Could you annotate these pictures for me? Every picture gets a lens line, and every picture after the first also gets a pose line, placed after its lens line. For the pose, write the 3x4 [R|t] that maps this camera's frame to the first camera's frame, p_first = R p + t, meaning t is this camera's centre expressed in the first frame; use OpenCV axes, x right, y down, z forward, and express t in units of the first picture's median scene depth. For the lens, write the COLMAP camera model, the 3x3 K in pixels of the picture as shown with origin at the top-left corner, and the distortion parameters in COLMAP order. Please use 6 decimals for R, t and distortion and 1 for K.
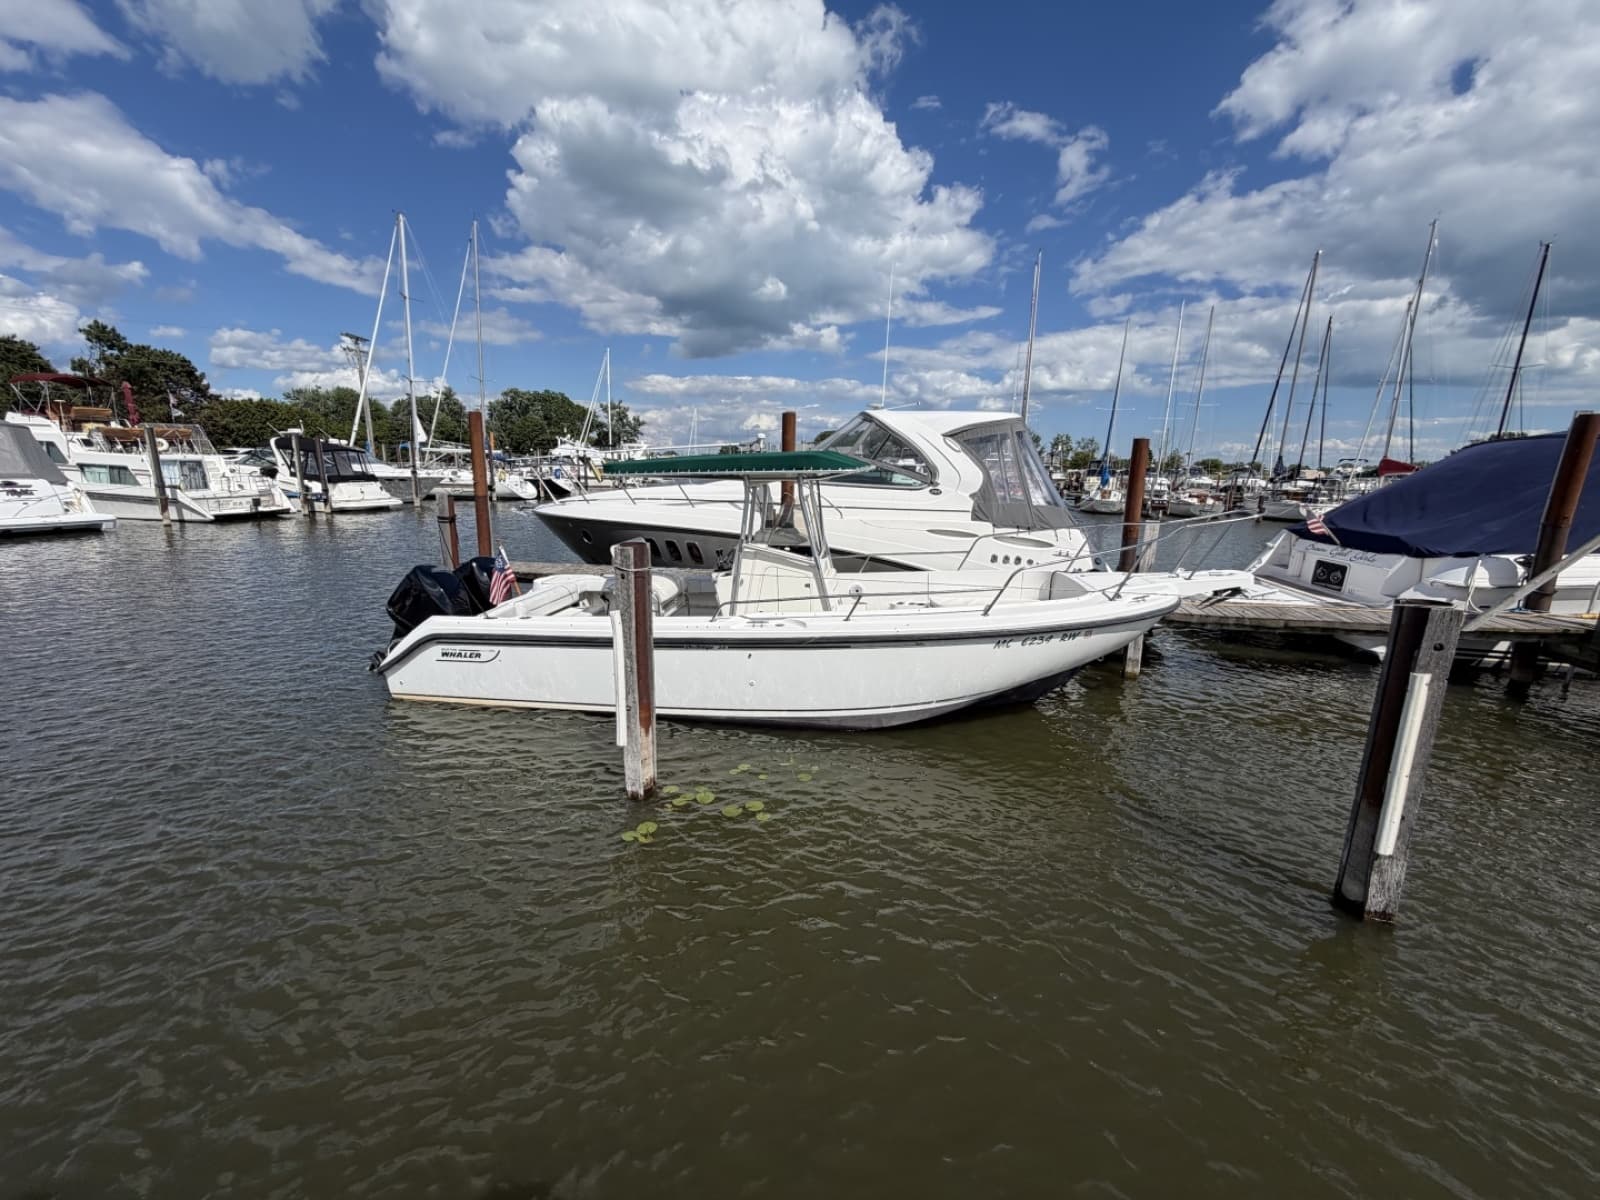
lens RADIAL K [[637.2, 0, 795.4], [0, 637.2, 590.1], [0, 0, 1]] dist [-0.001401, 0.000172]
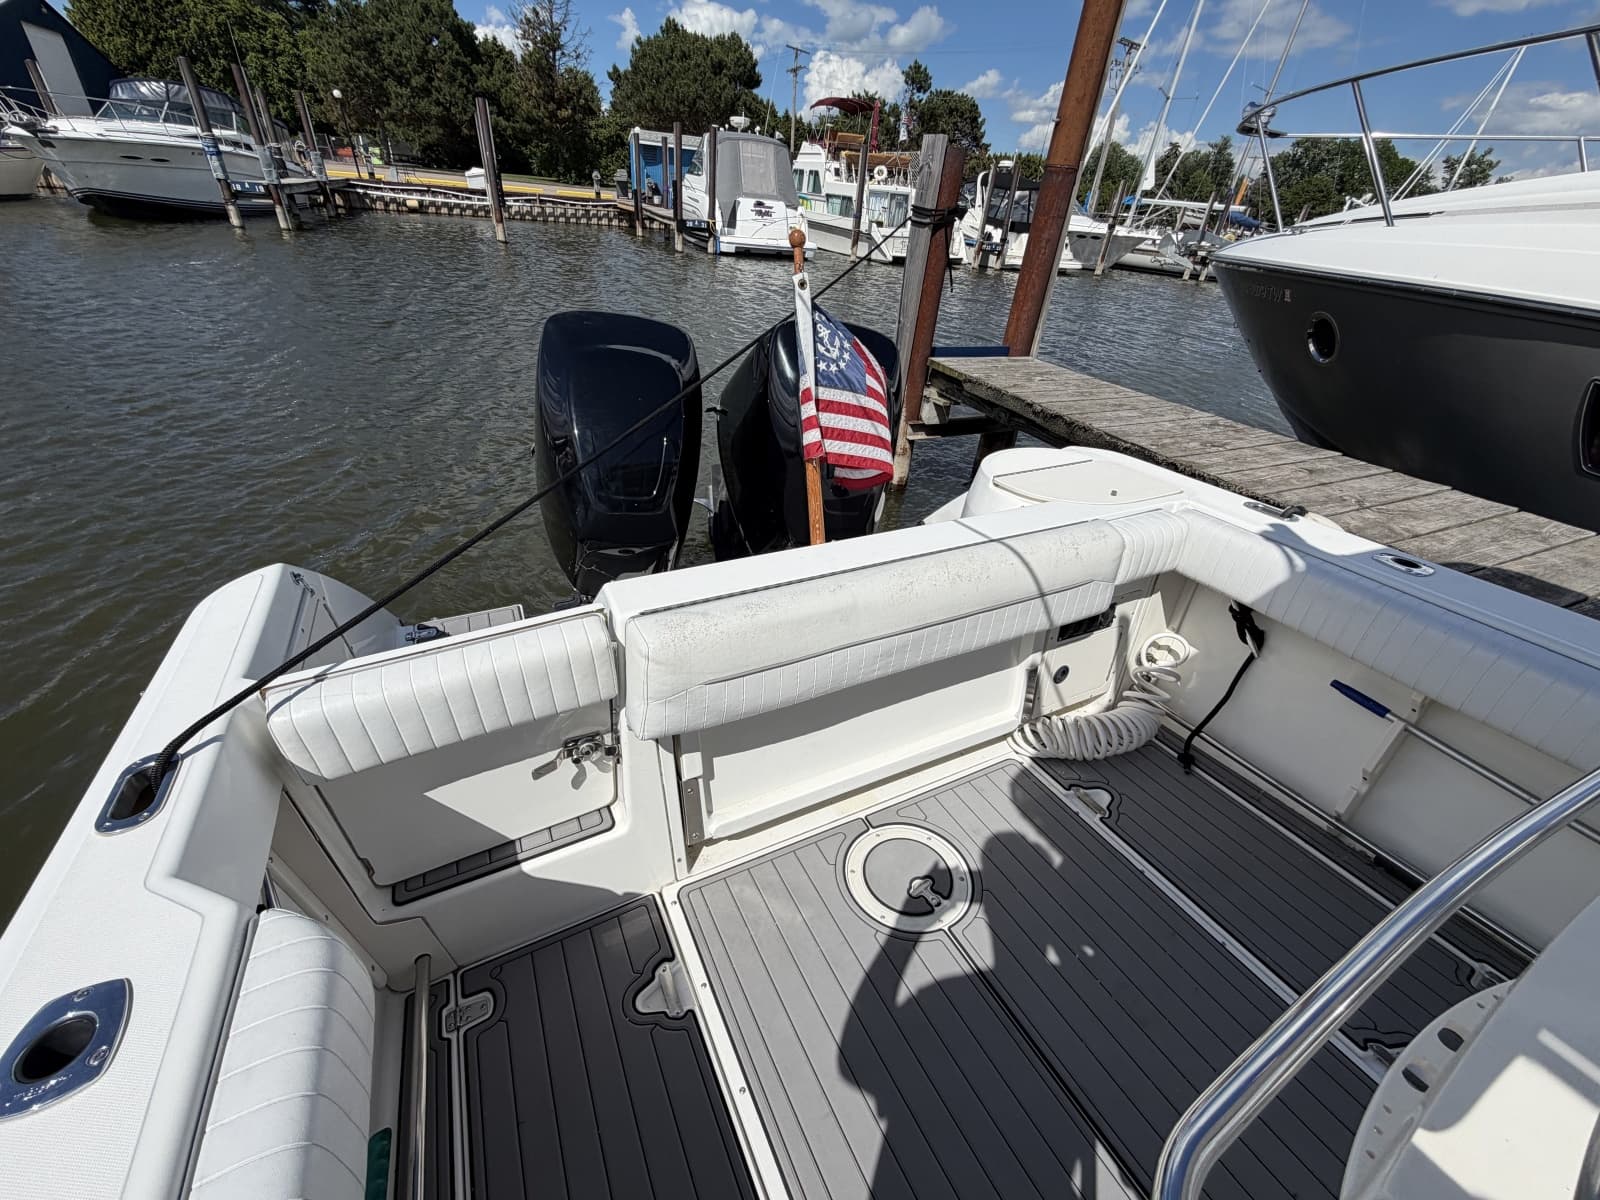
lens RADIAL K [[637.2, 0, 795.5], [0, 637.2, 599.7], [0, 0, 1]] dist [-0.001401, 0.000172]
pose [[0.553342, 0.459763, -0.694572, -0.071502], [-0.222254, 0.885130, 0.408837, -0.015863], [0.802755, -0.071855, 0.591964, 0.234714]]
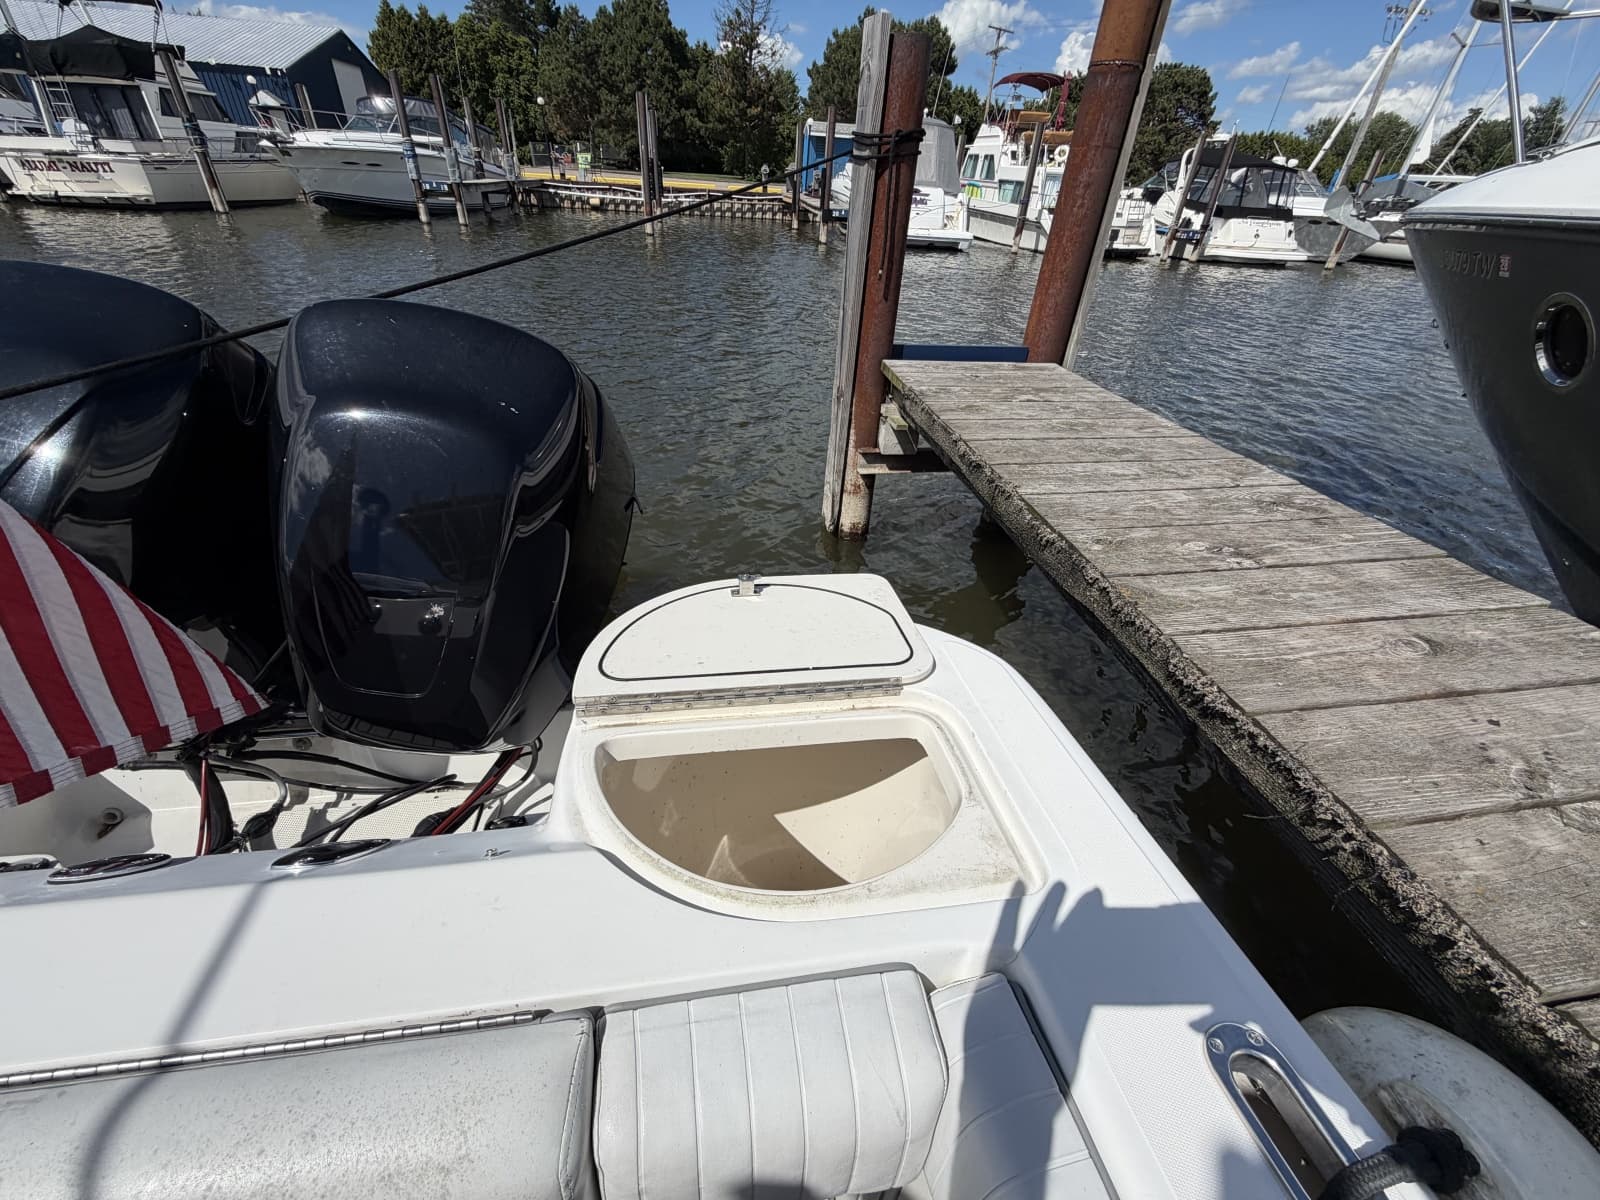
lens RADIAL K [[637.2, 0, 797.3], [0, 637.2, 601.0], [0, 0, 1]] dist [-0.001401, 0.000172]
pose [[0.324565, 0.515861, -0.792808, -0.085704], [-0.224739, 0.856240, 0.465130, -0.023285], [0.918776, 0.027210, 0.393839, 0.298006]]
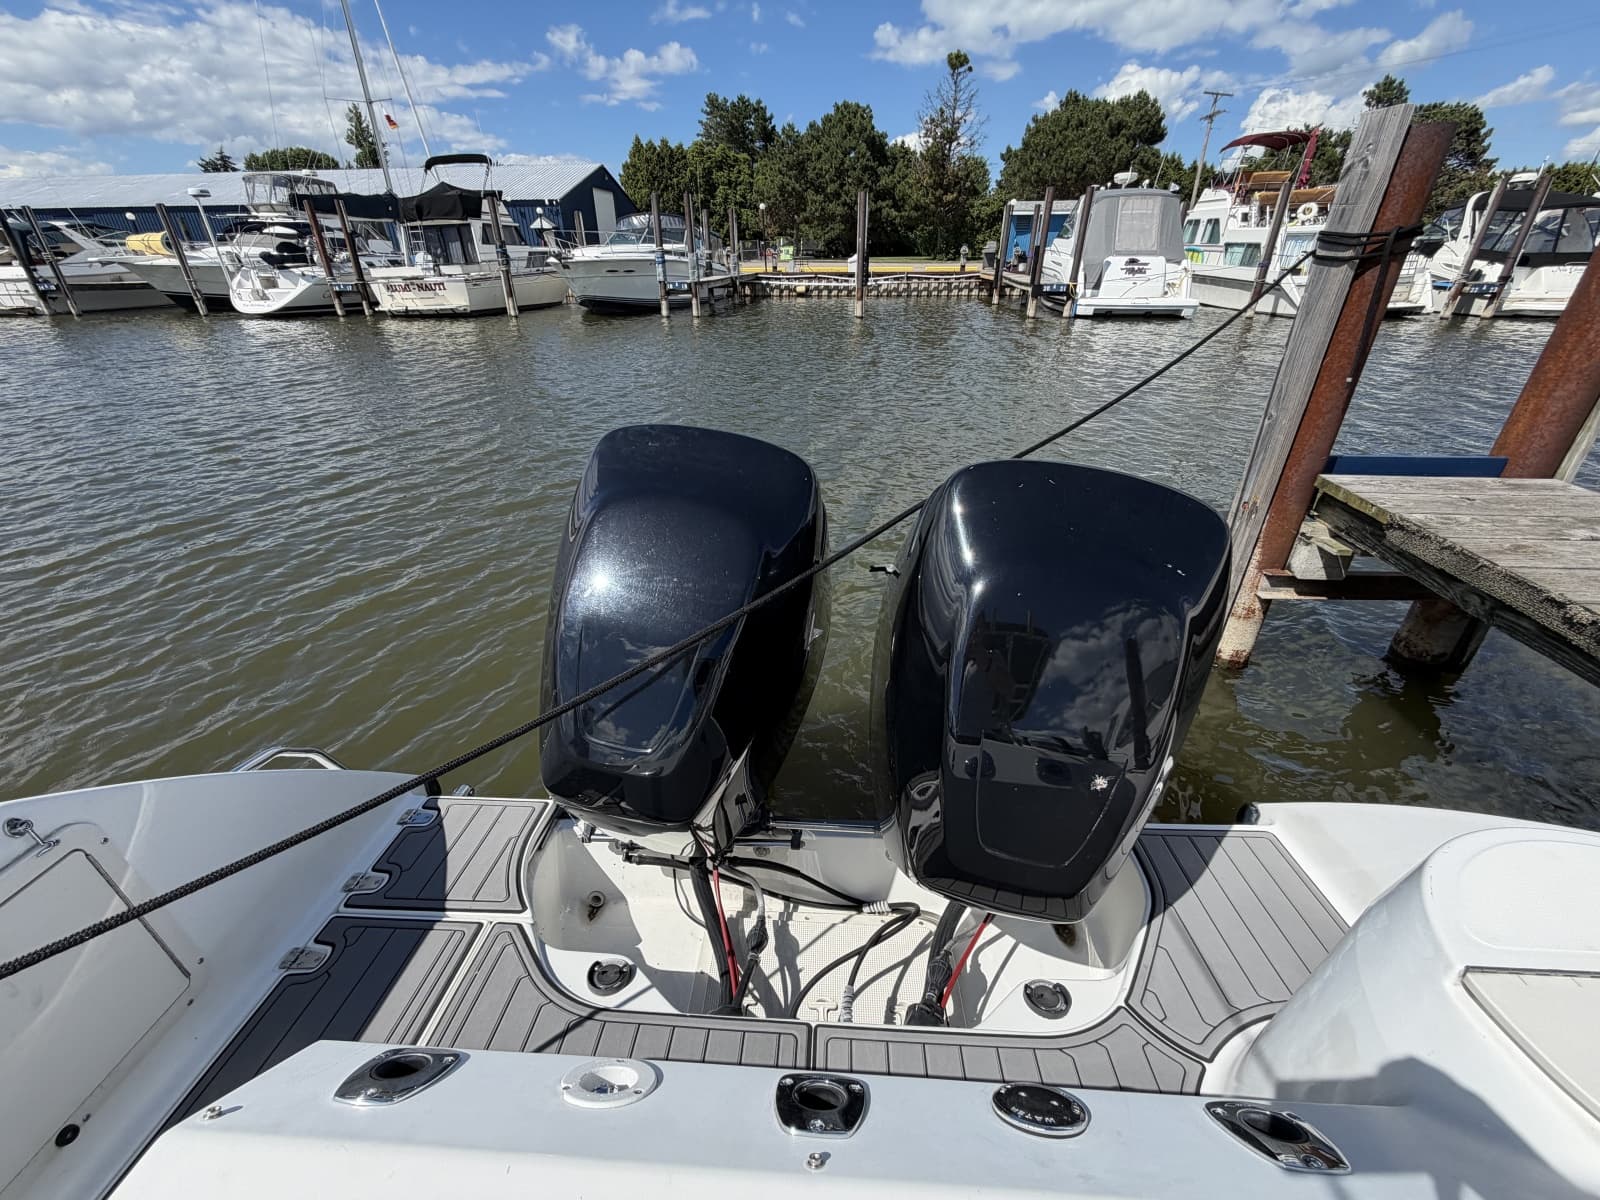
lens RADIAL K [[637.2, 0, 795.8], [0, 637.2, 599.7], [0, 0, 1]] dist [-0.001401, 0.000172]
pose [[0.085372, 0.450331, -0.888771, -0.102114], [-0.180677, 0.884235, 0.430678, -0.021497], [0.979830, 0.123813, 0.156853, 0.267556]]
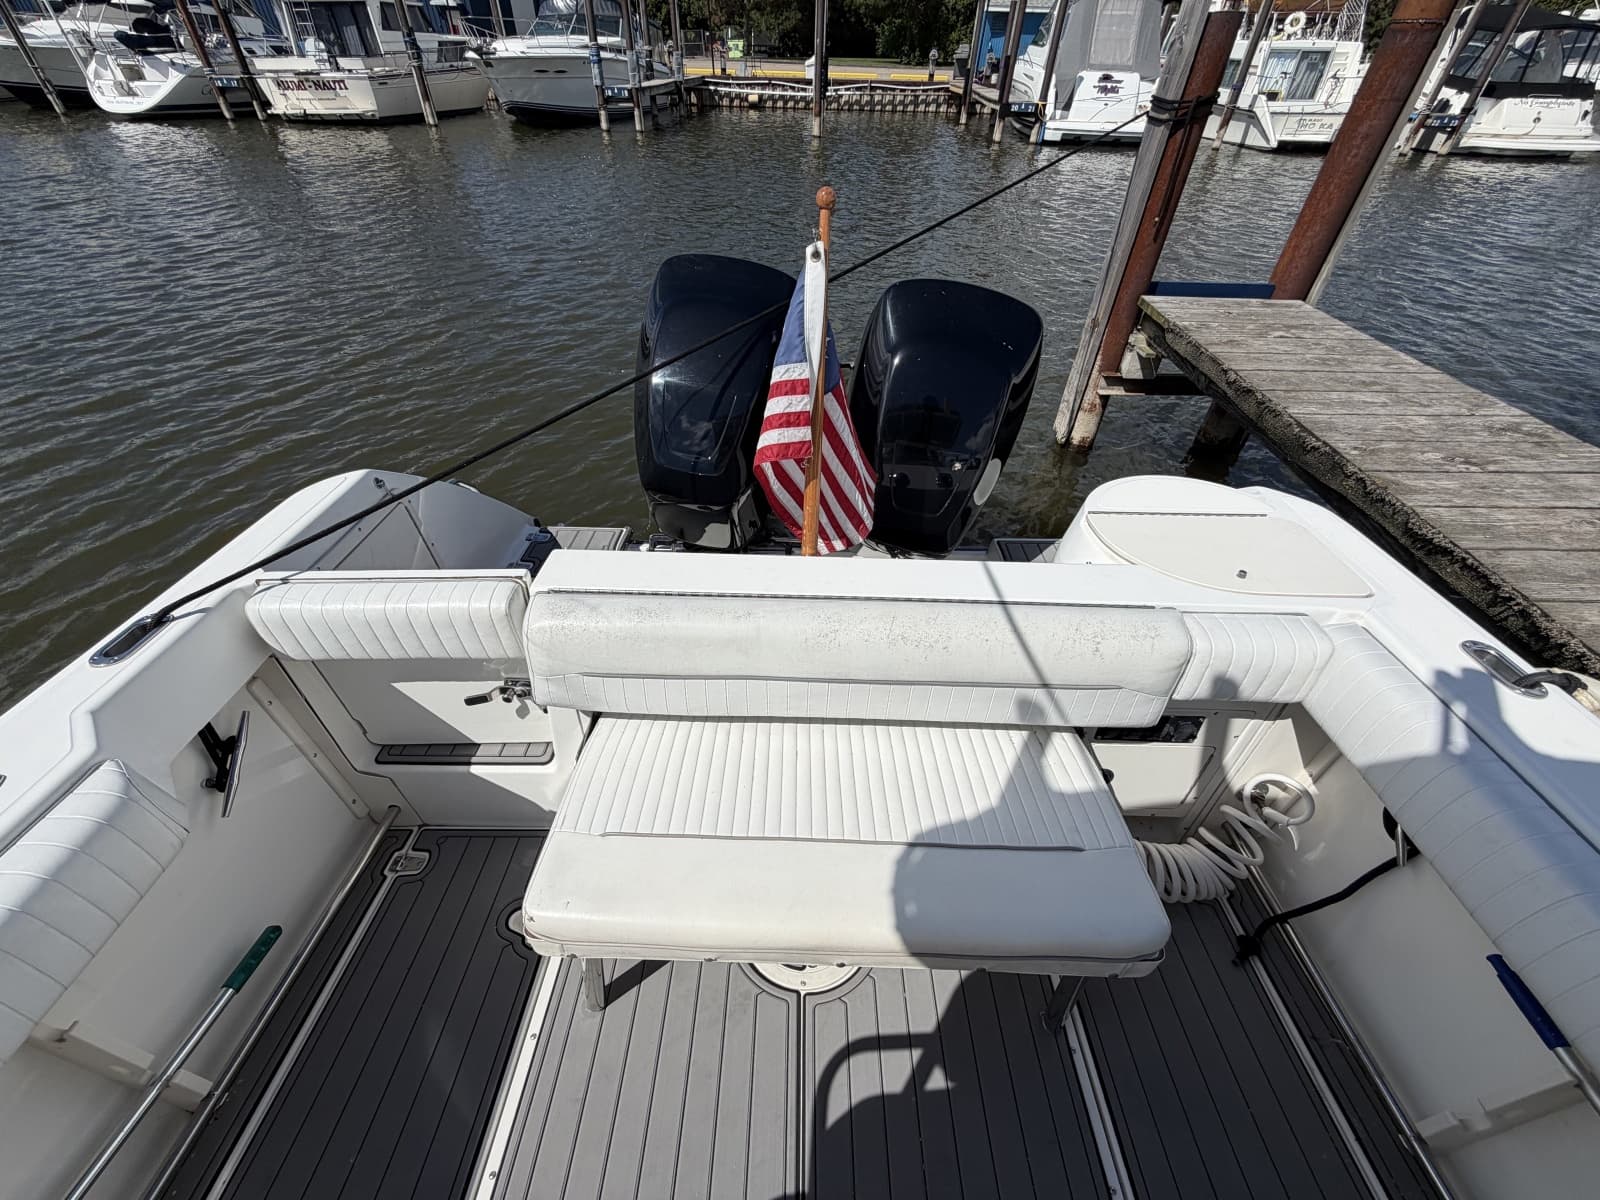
lens RADIAL K [[637.2, 0, 796.8], [0, 637.2, 599.9], [0, 0, 1]] dist [-0.001401, 0.000172]
pose [[0.146174, 0.628658, -0.763821, -0.063696], [-0.204088, 0.774669, 0.598529, -0.026128], [0.967978, 0.068398, 0.241538, 0.261932]]
